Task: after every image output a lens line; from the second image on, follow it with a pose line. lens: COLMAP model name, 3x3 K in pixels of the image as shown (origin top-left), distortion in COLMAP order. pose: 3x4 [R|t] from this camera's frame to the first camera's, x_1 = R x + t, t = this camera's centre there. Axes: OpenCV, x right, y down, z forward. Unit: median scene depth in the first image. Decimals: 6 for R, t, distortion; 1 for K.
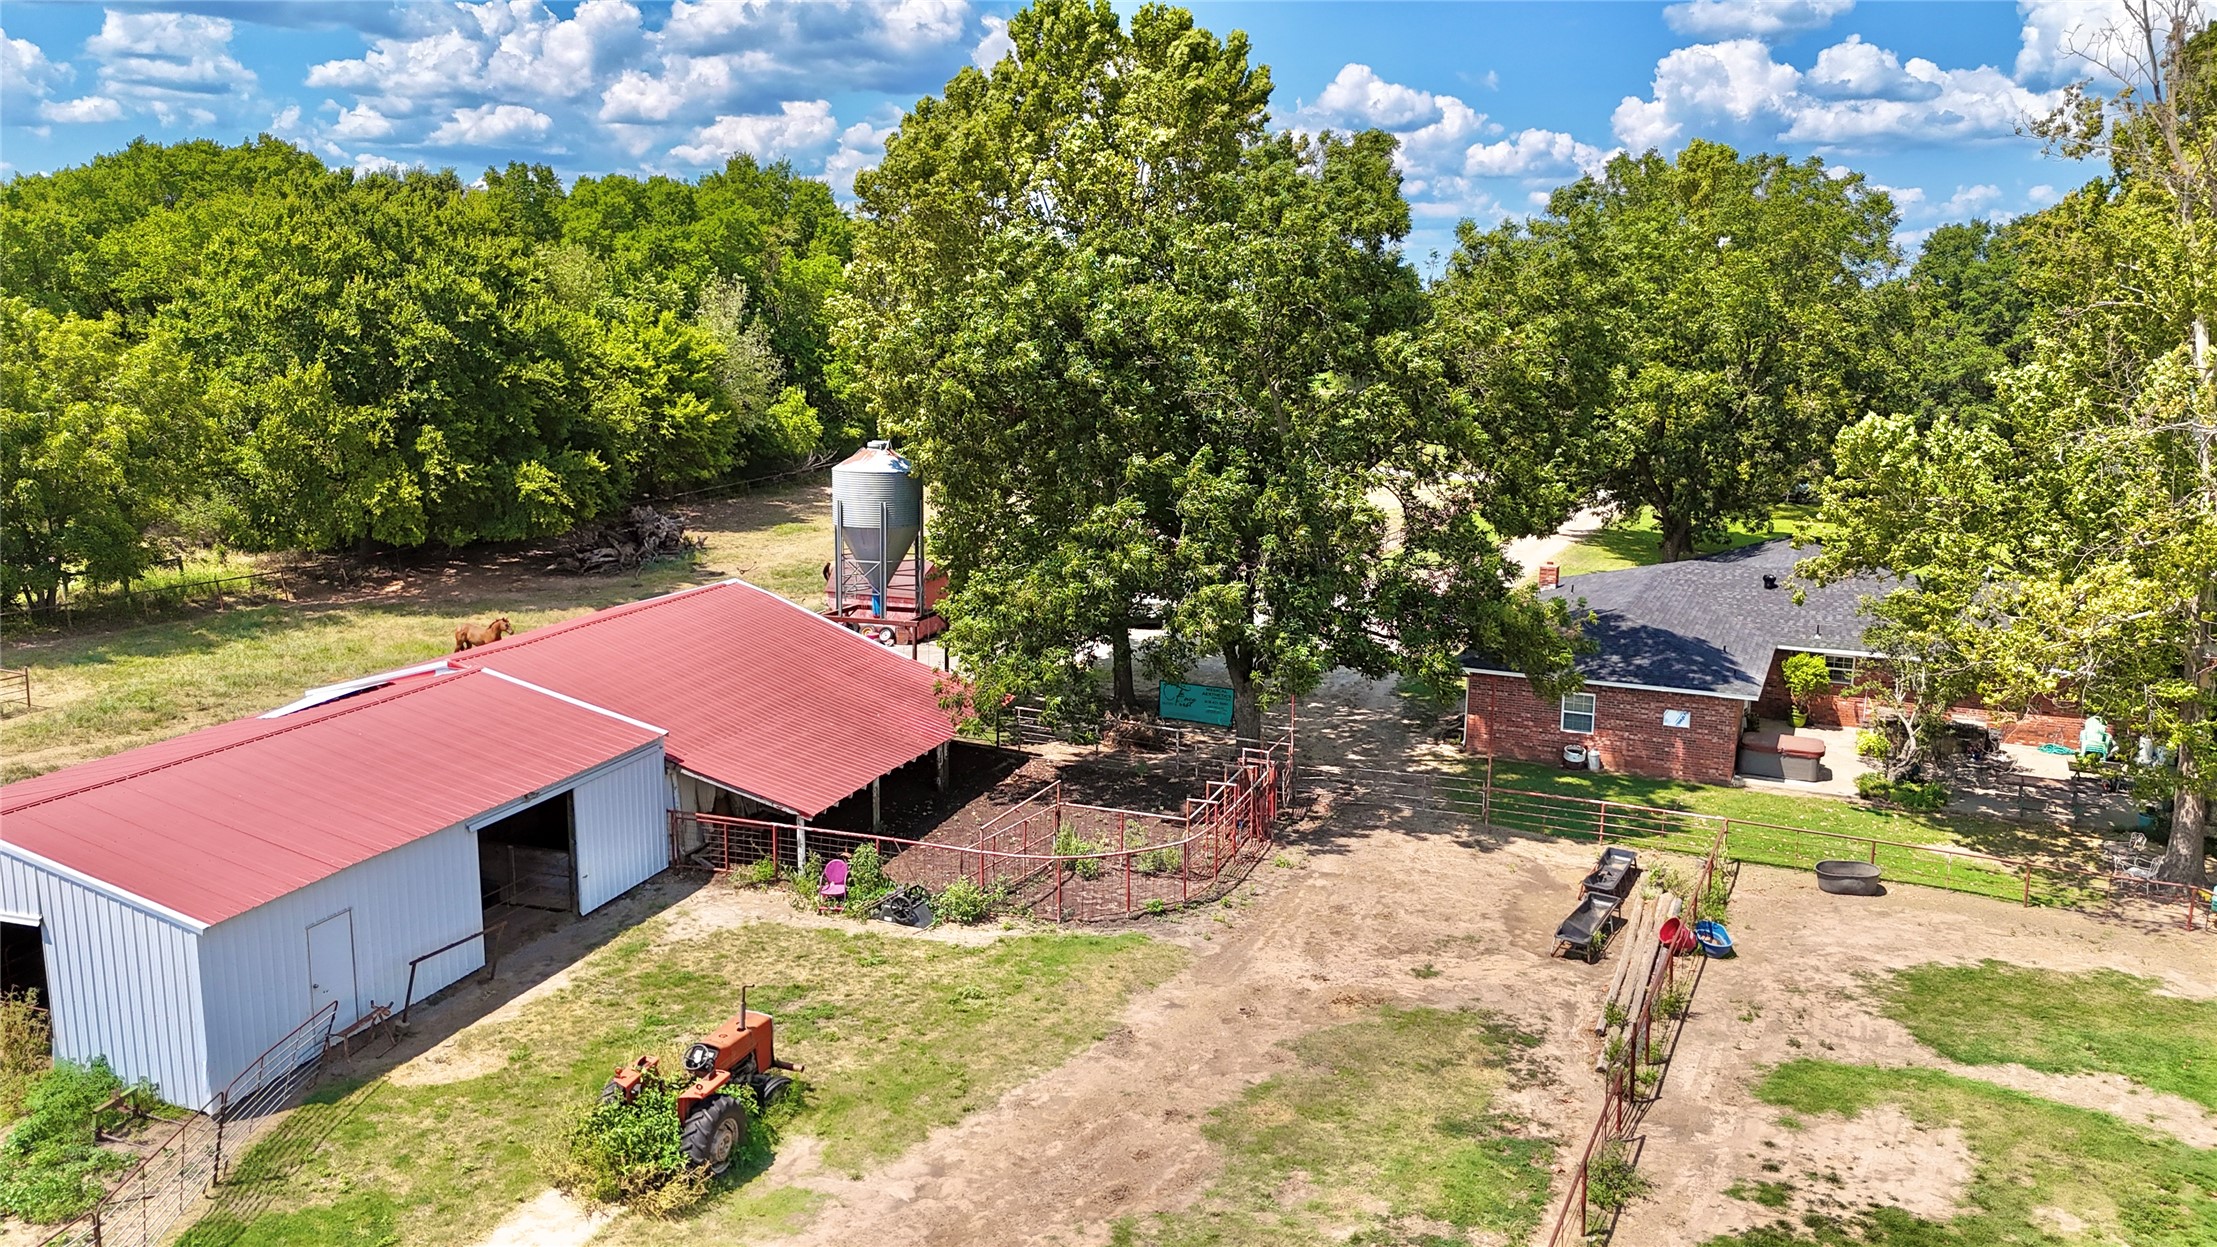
lens RADIAL K [[1652.2, 0, 1106.1], [0, 1652.2, 633.1], [0, 0, 1]] dist [0.069624, -0.058798]
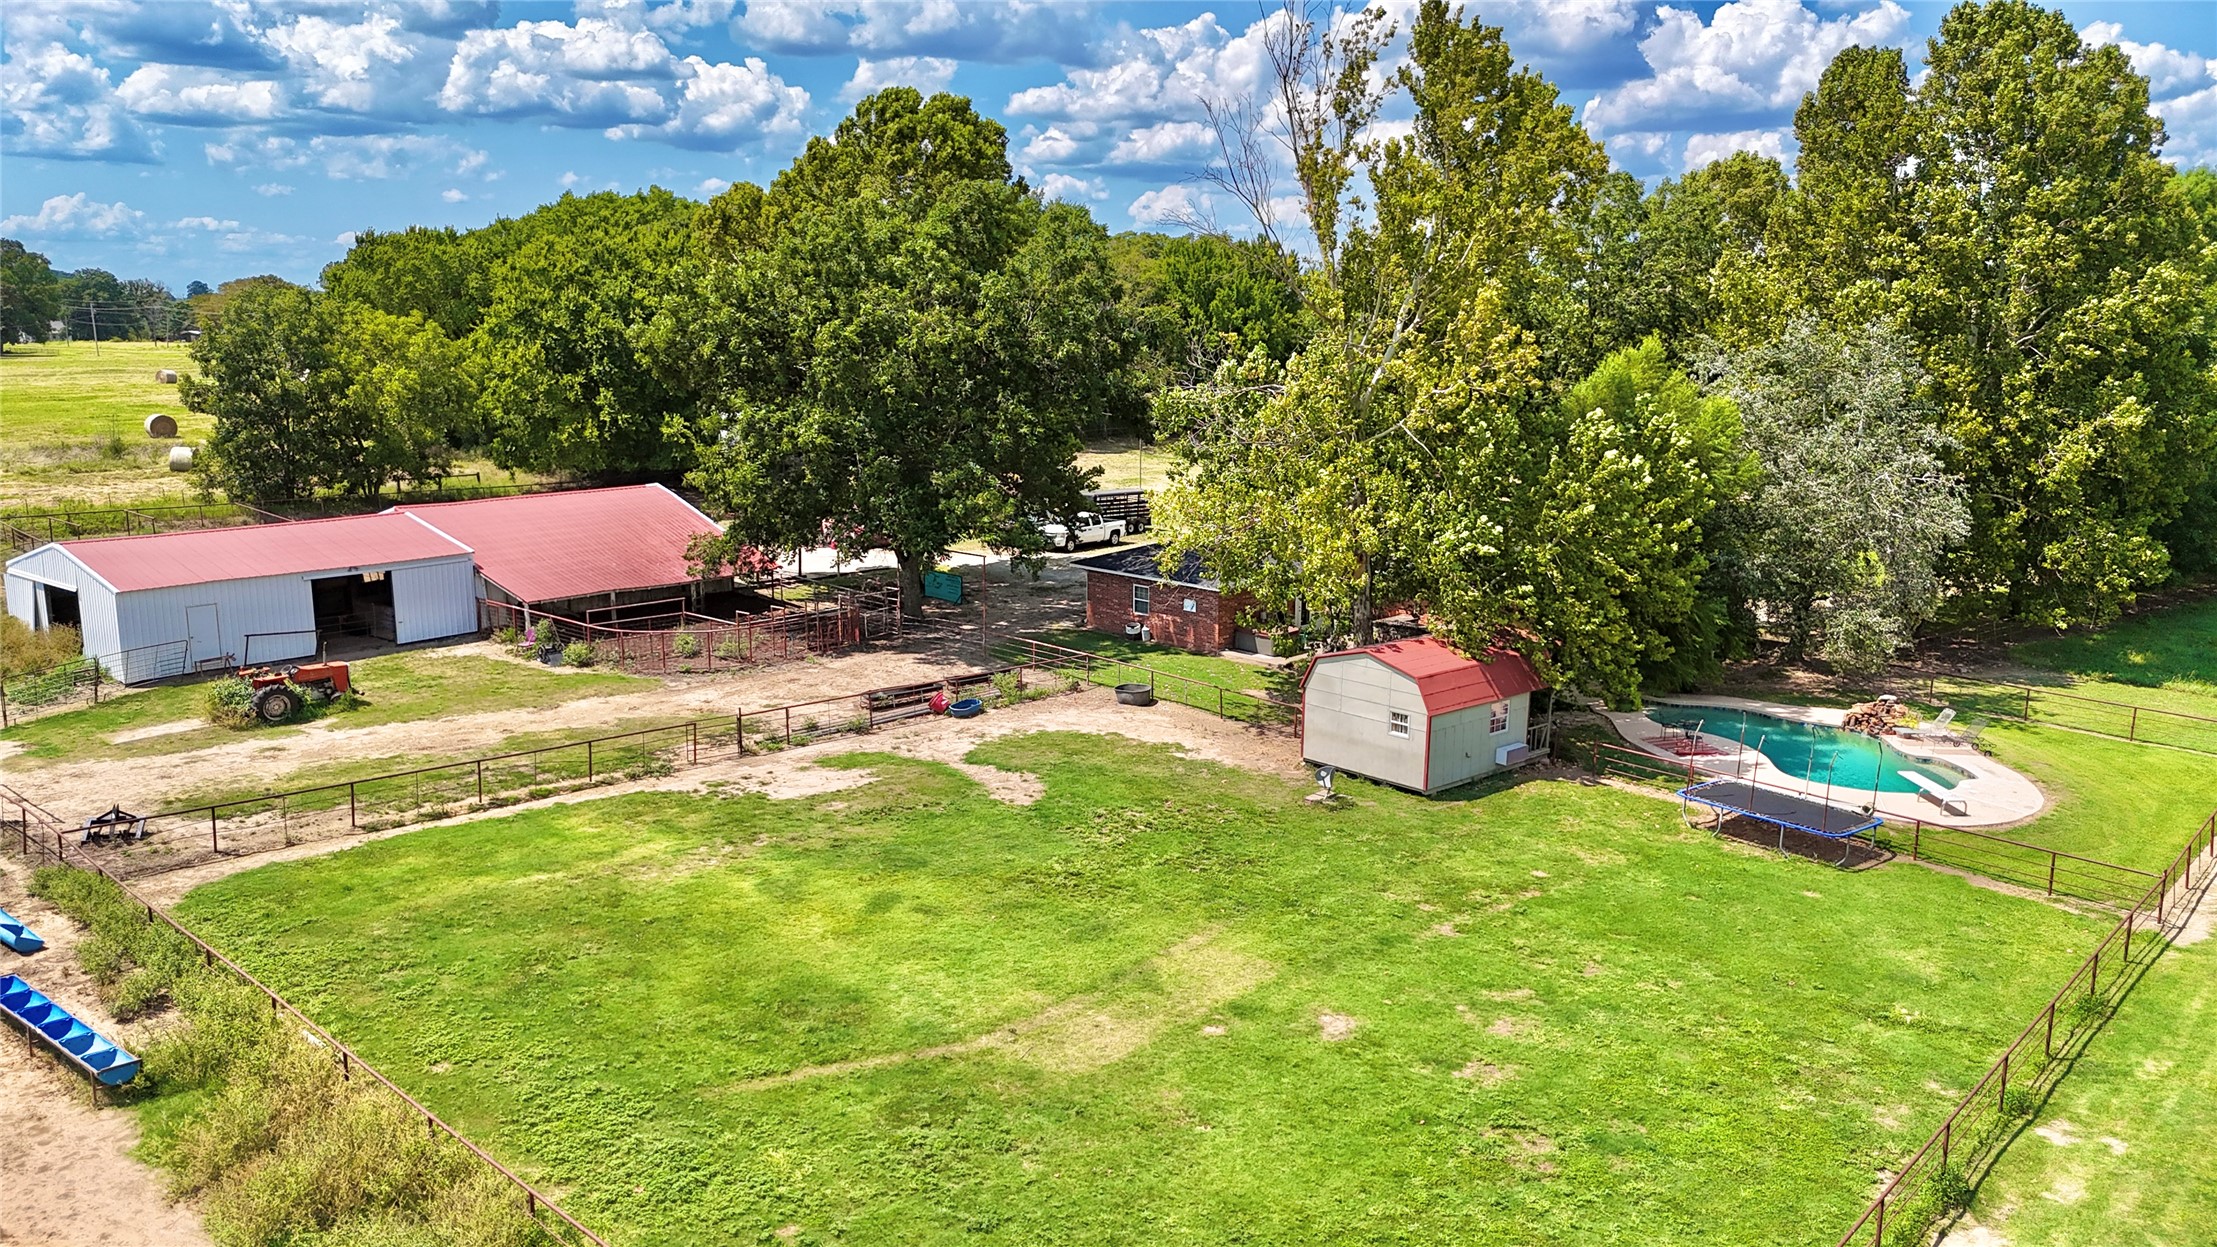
lens RADIAL K [[1652.2, 0, 1115.5], [0, 1652.2, 621.5], [0, 0, 1]] dist [0.069624, -0.058798]
pose [[0.932124, 0.064939, -0.356269, 0.563244], [-0.067663, 0.997697, 0.004825, 0.045412], [0.355762, 0.019609, 0.934371, -0.219616]]
